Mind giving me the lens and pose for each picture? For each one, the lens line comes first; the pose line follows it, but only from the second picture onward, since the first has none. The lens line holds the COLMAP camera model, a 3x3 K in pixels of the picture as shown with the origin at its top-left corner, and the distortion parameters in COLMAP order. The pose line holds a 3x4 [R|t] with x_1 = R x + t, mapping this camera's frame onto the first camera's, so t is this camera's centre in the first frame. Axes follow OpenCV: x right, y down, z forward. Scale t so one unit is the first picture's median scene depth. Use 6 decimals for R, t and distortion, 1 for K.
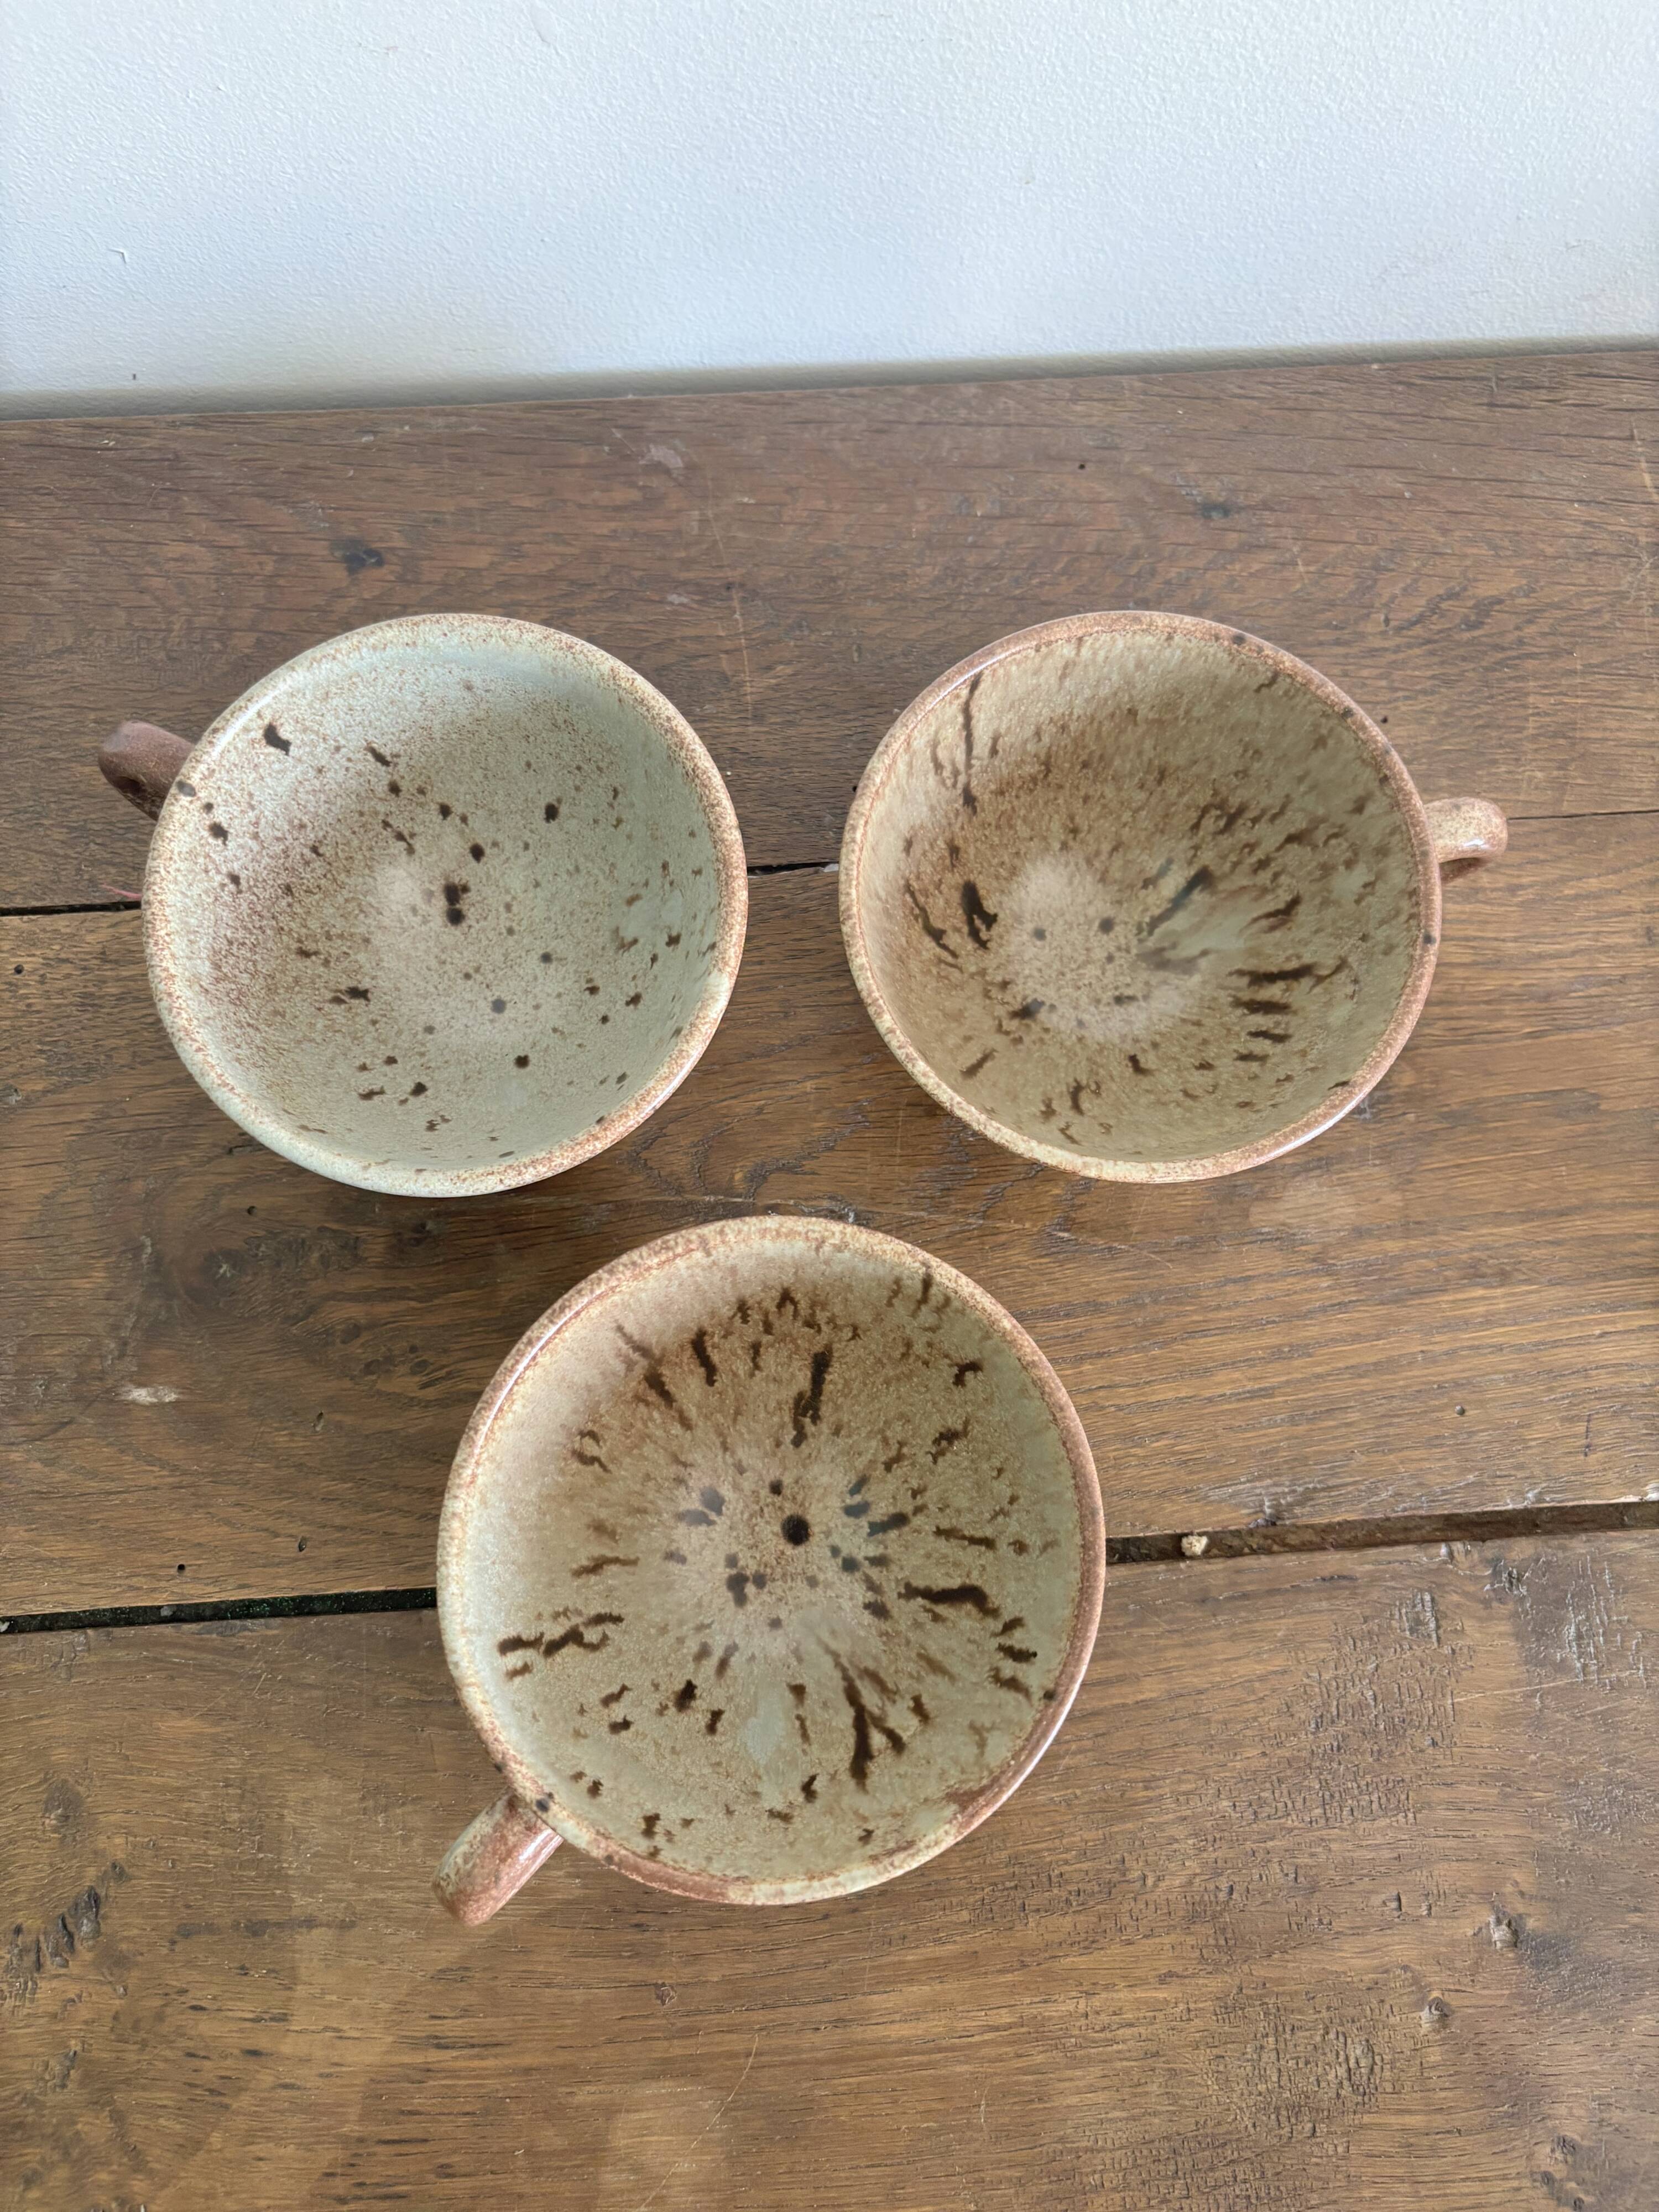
lens RADIAL K [[1693.9, 0, 840.9], [0, 1693.9, 1108.2], [0, 0, 1]] dist [0.066304, -0.090364]
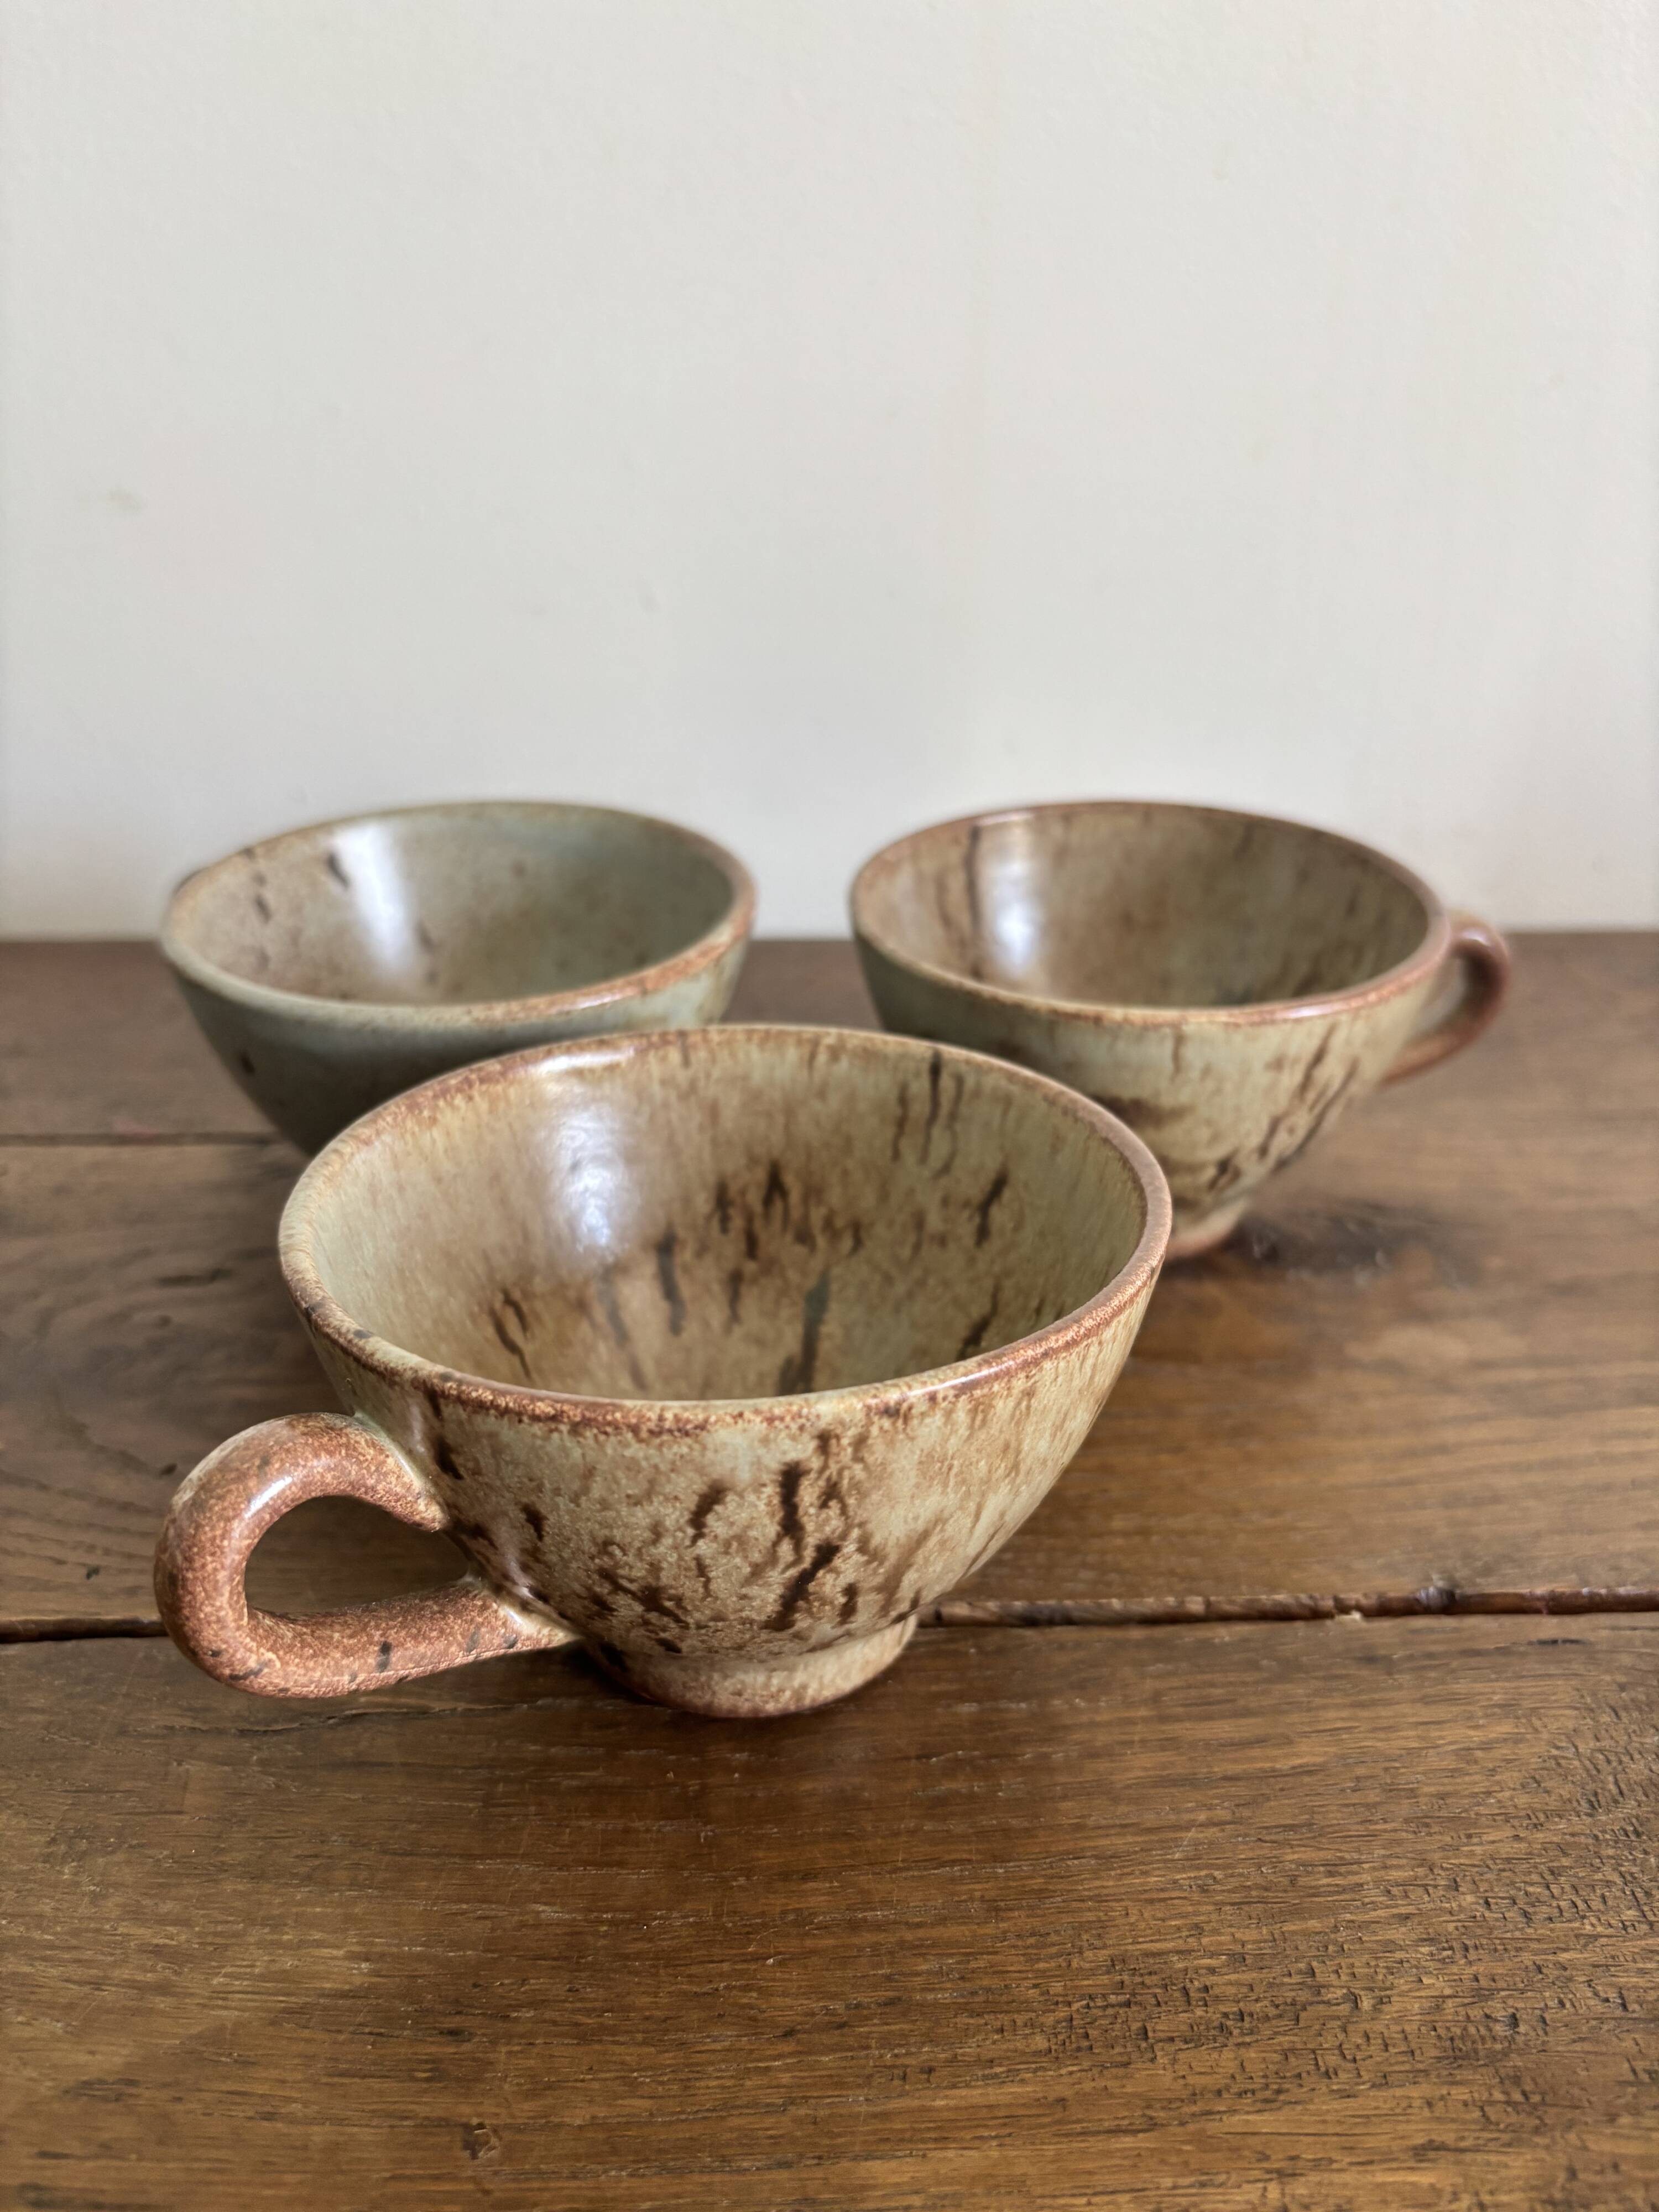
lens RADIAL K [[1696.7, 0, 852.7], [0, 1696.7, 1138.4], [0, 0, 1]] dist [0.077024, -0.127937]
pose [[0.999413, -0.009349, -0.032956, 0.033017], [-0.018763, 0.655502, -0.754960, 0.701958], [0.028660, 0.755136, 0.654942, 0.412138]]
